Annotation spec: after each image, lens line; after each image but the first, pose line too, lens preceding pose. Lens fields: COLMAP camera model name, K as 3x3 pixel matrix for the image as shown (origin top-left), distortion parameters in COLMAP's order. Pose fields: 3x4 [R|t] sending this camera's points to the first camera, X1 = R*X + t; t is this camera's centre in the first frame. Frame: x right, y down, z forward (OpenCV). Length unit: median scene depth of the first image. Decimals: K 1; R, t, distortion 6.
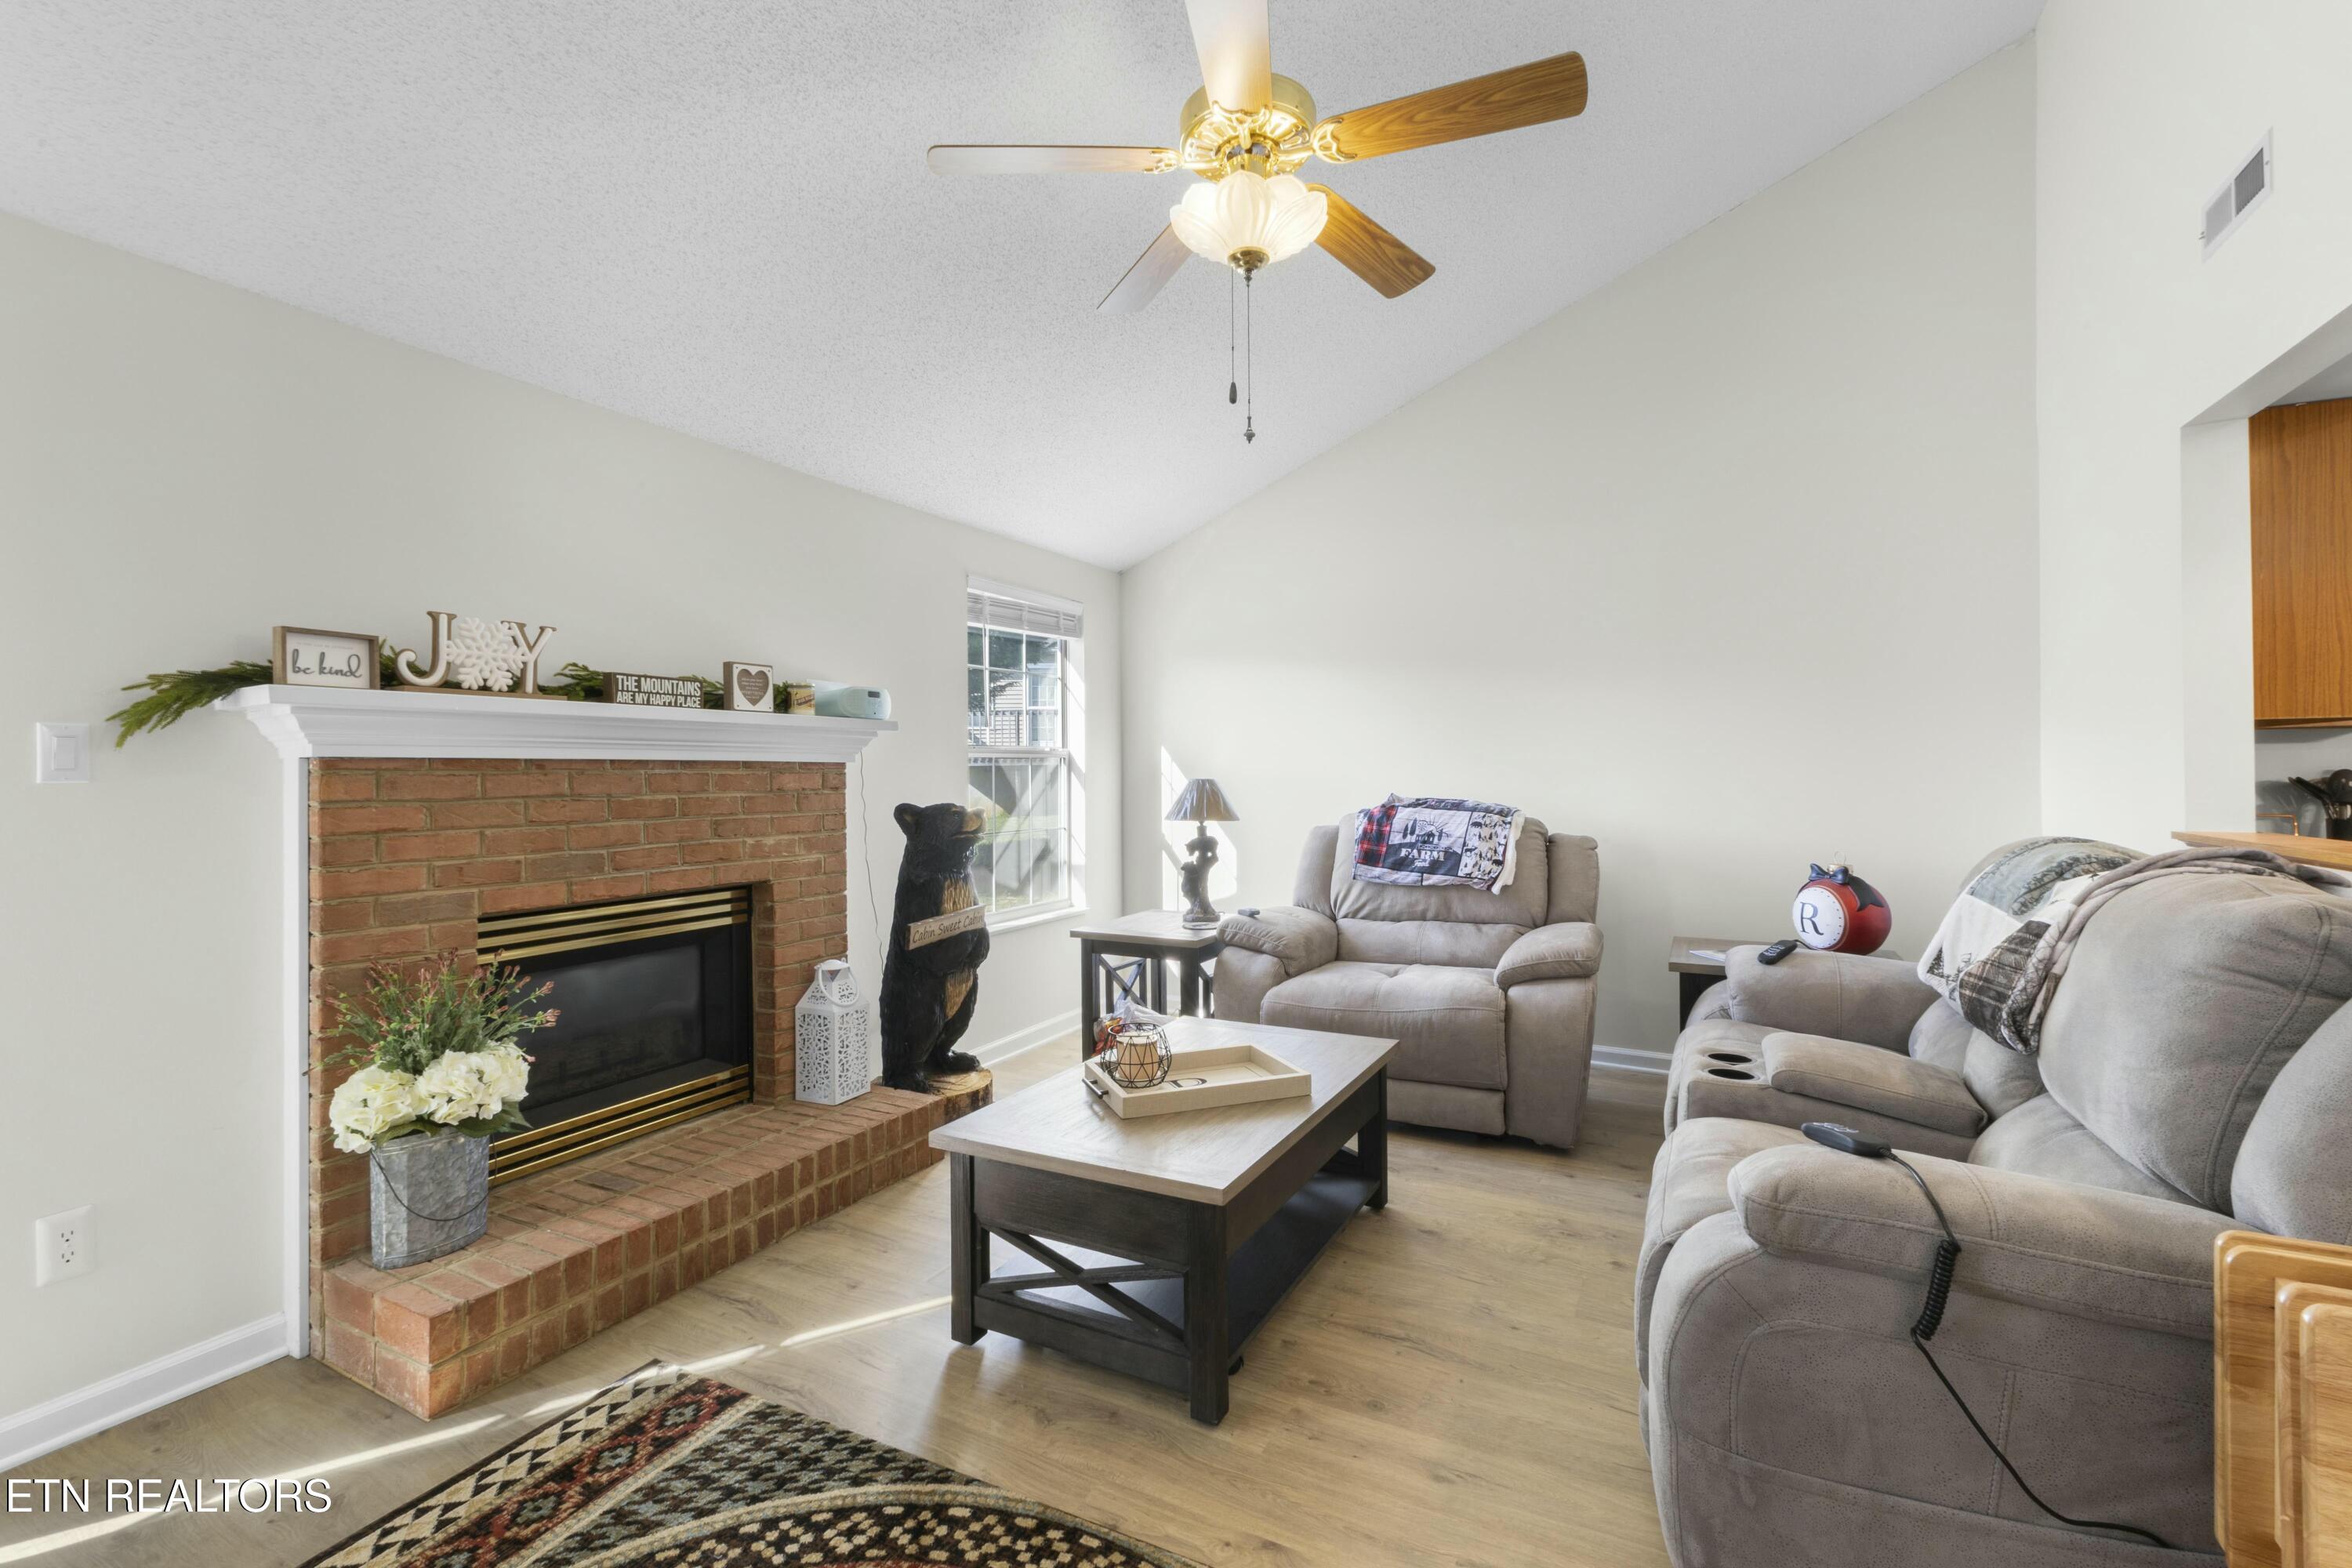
lens RADIAL K [[1021.1, 0, 1172.7], [0, 1021.1, 772.7], [0, 0, 1]] dist [0.000180, 0.000034]
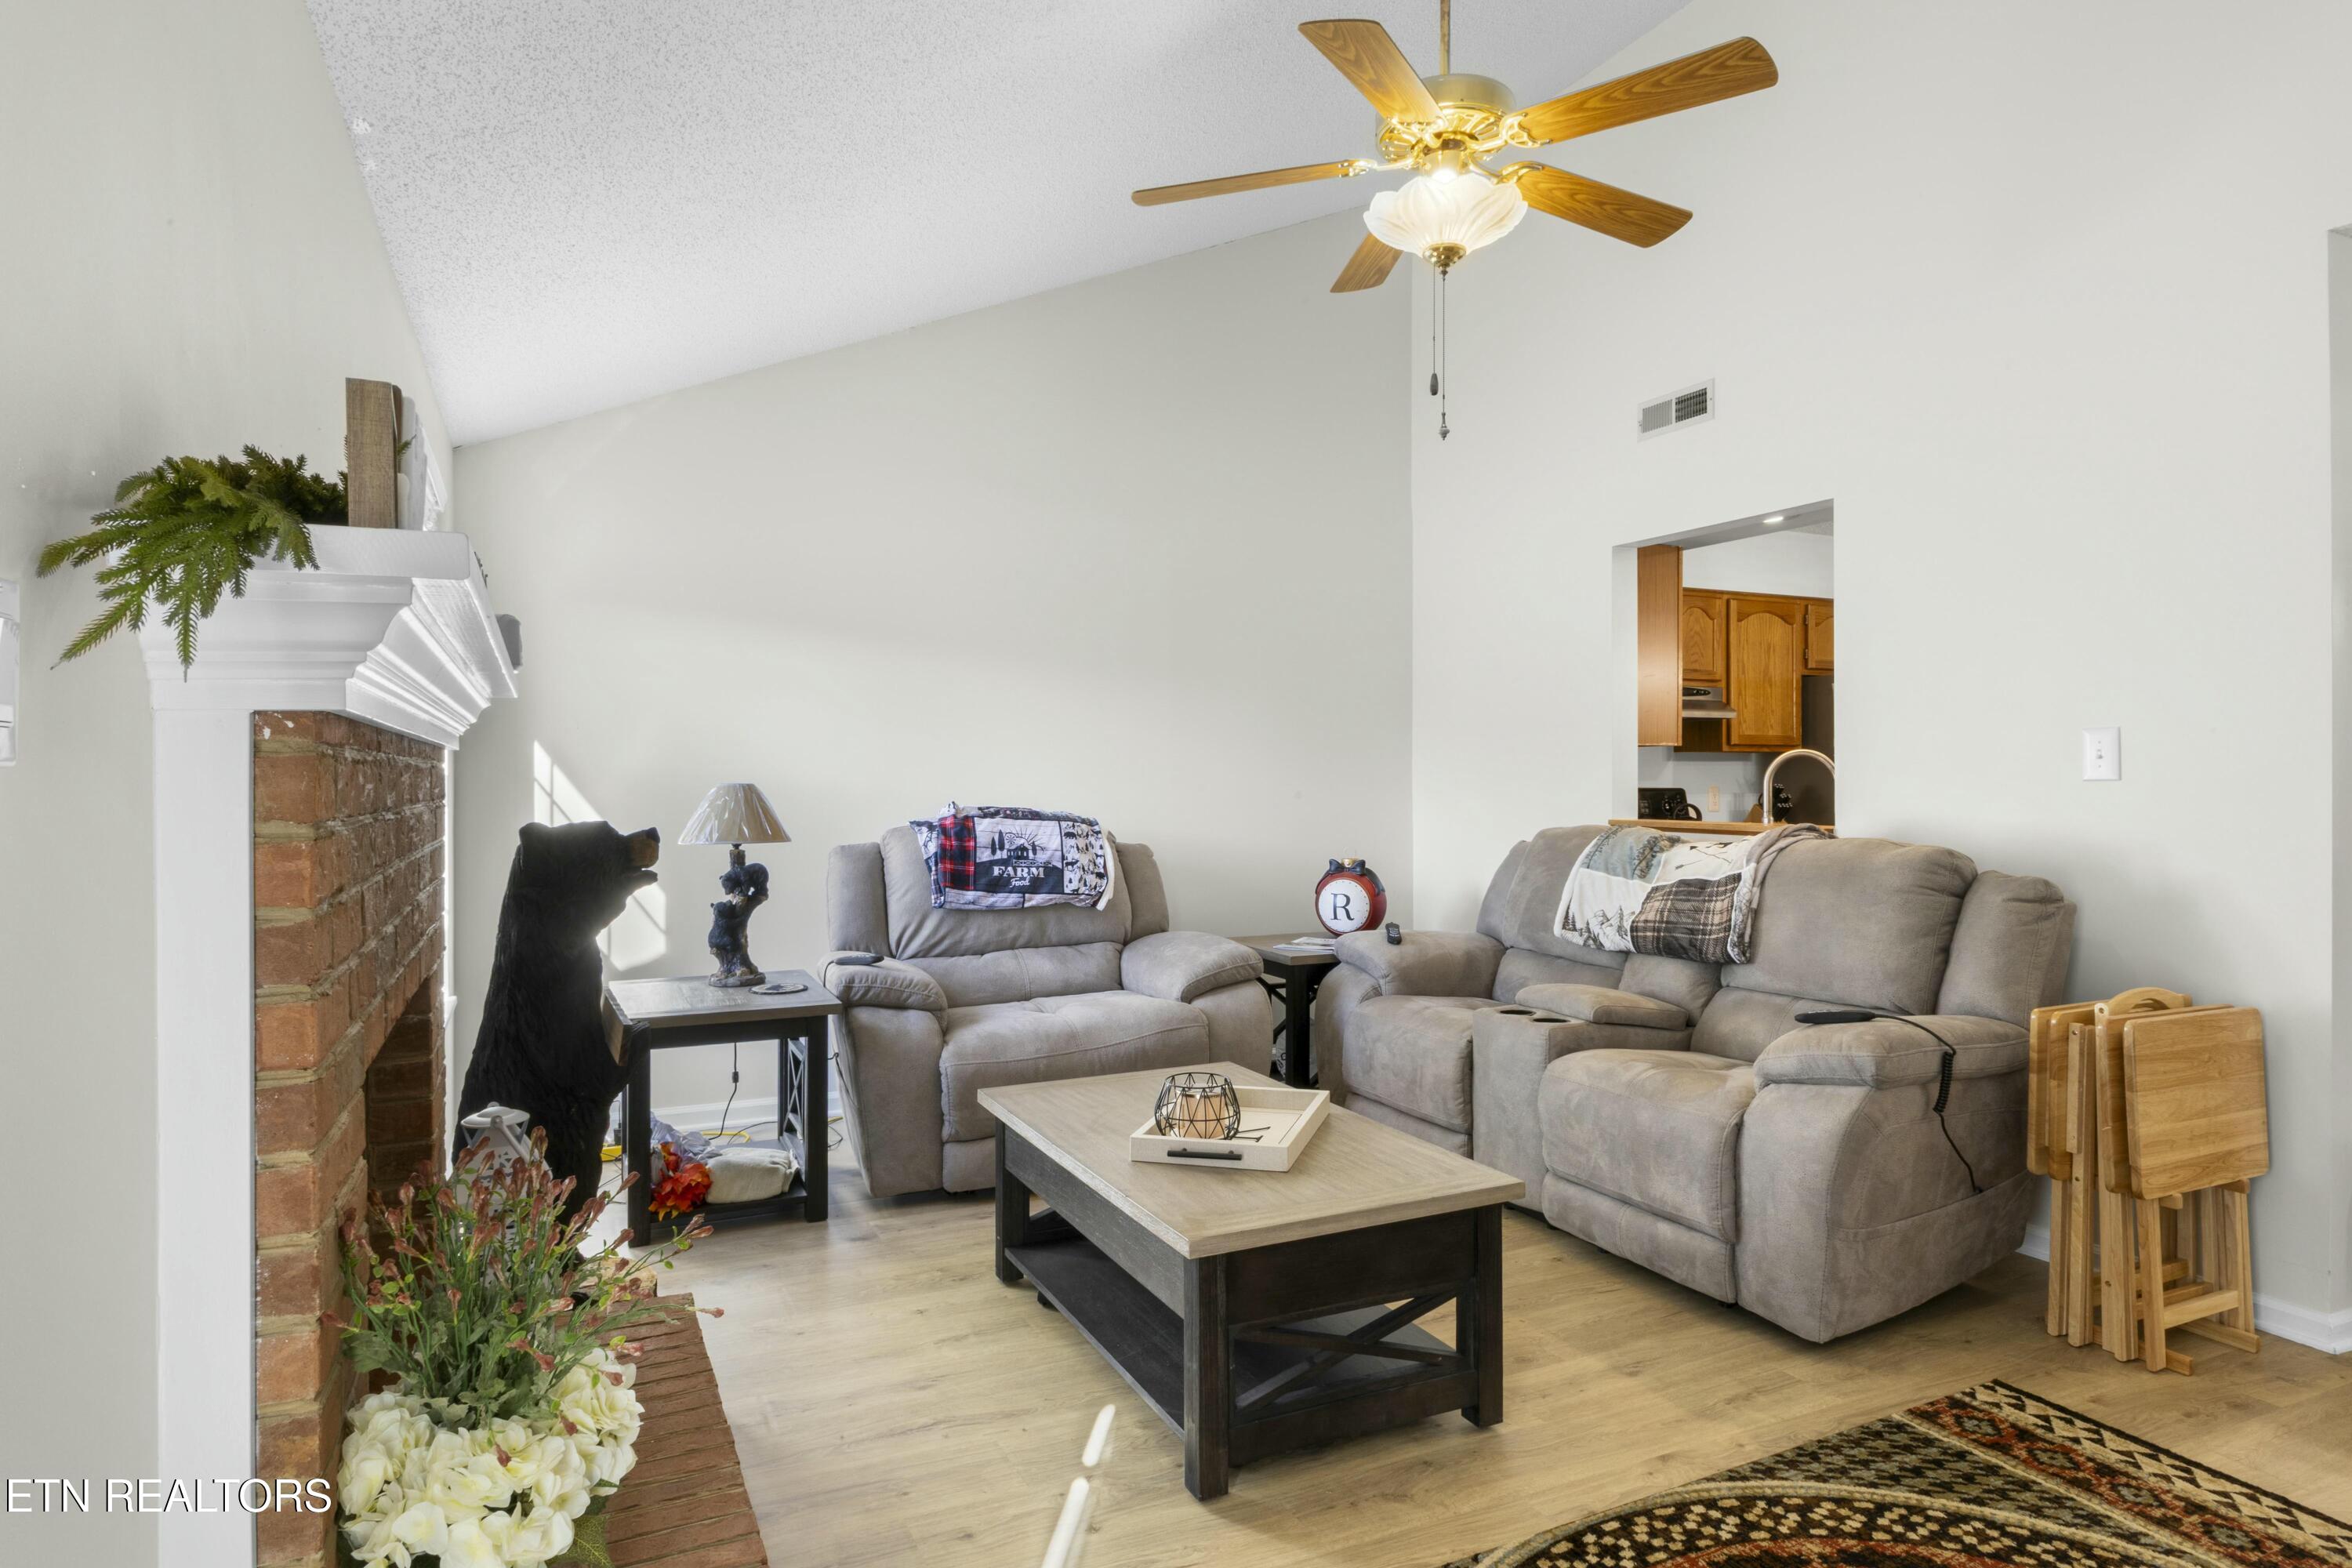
lens RADIAL K [[1324.1, 0, 1176.0], [0, 1324.1, 784.0], [0, 0, 1]] dist [0.000280, -0.000039]
pose [[0.593502, 0.004210, 0.804821, -0.580110], [-0.005498, 0.999984, -0.001177, 0.006659], [-0.804814, -0.003727, 0.593516, 0.234162]]
